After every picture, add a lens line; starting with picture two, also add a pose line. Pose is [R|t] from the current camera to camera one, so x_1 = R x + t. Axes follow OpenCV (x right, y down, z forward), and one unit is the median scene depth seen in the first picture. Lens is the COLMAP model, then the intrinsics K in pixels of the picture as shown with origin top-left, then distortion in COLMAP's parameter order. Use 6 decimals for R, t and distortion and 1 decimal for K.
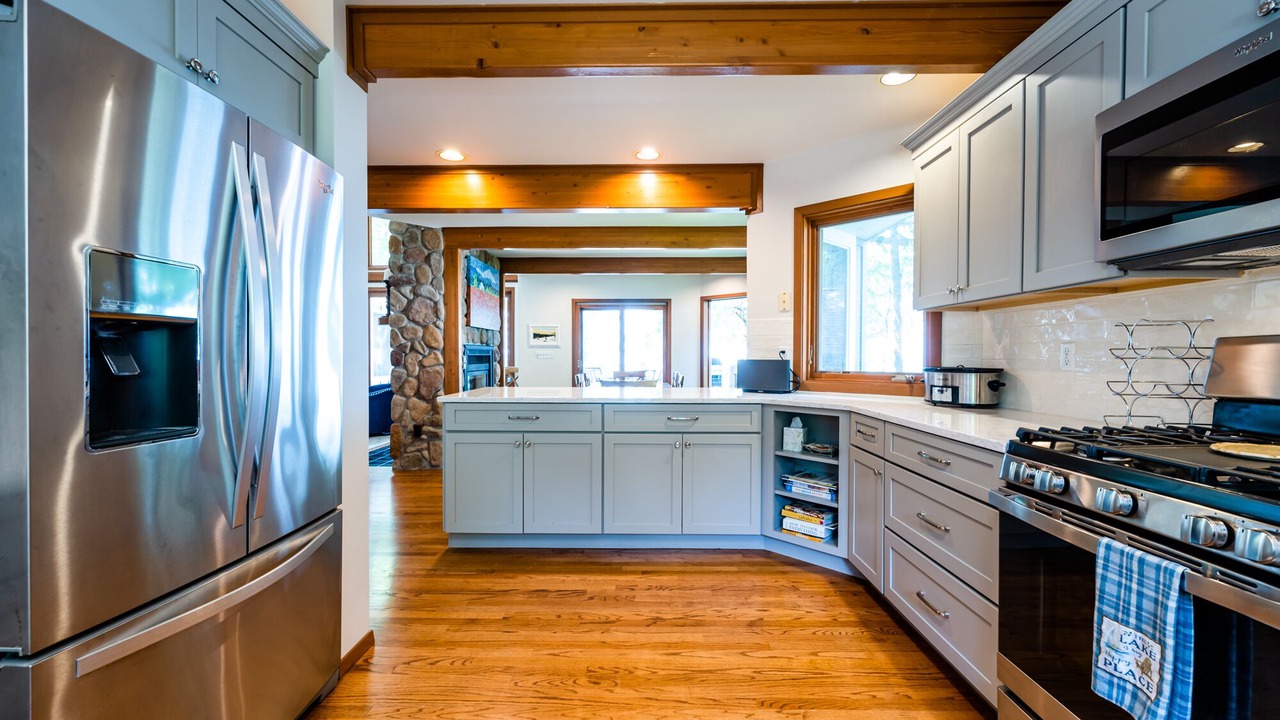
lens RADIAL K [[515.7, 0, 641.9], [0, 515.7, 361.2], [0, 0, 1]] dist [0.000513, -0.000245]
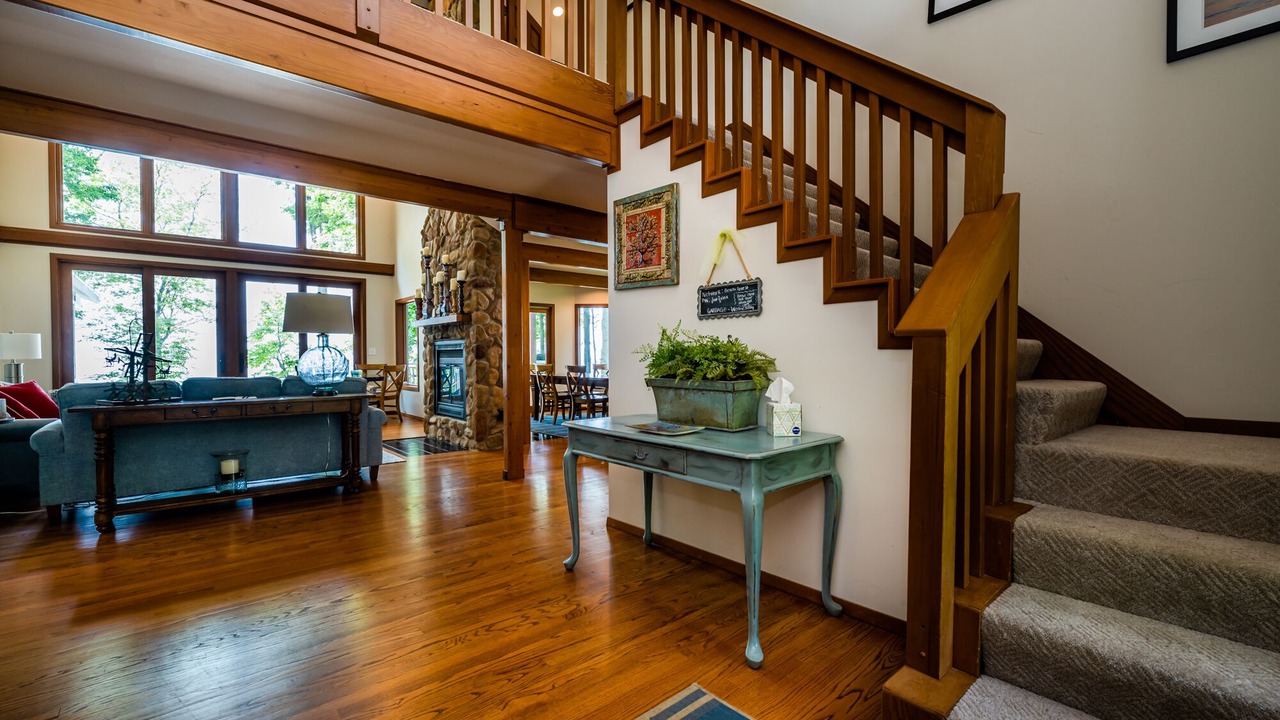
lens RADIAL K [[515.7, 0, 633.3], [0, 515.7, 363.2], [0, 0, 1]] dist [0.000513, -0.000245]
pose [[0.761232, -0.016335, 0.648274, -0.954354], [0.015528, 0.999855, 0.006959, 0.016651], [-0.648294, 0.004769, 0.761375, -0.074131]]
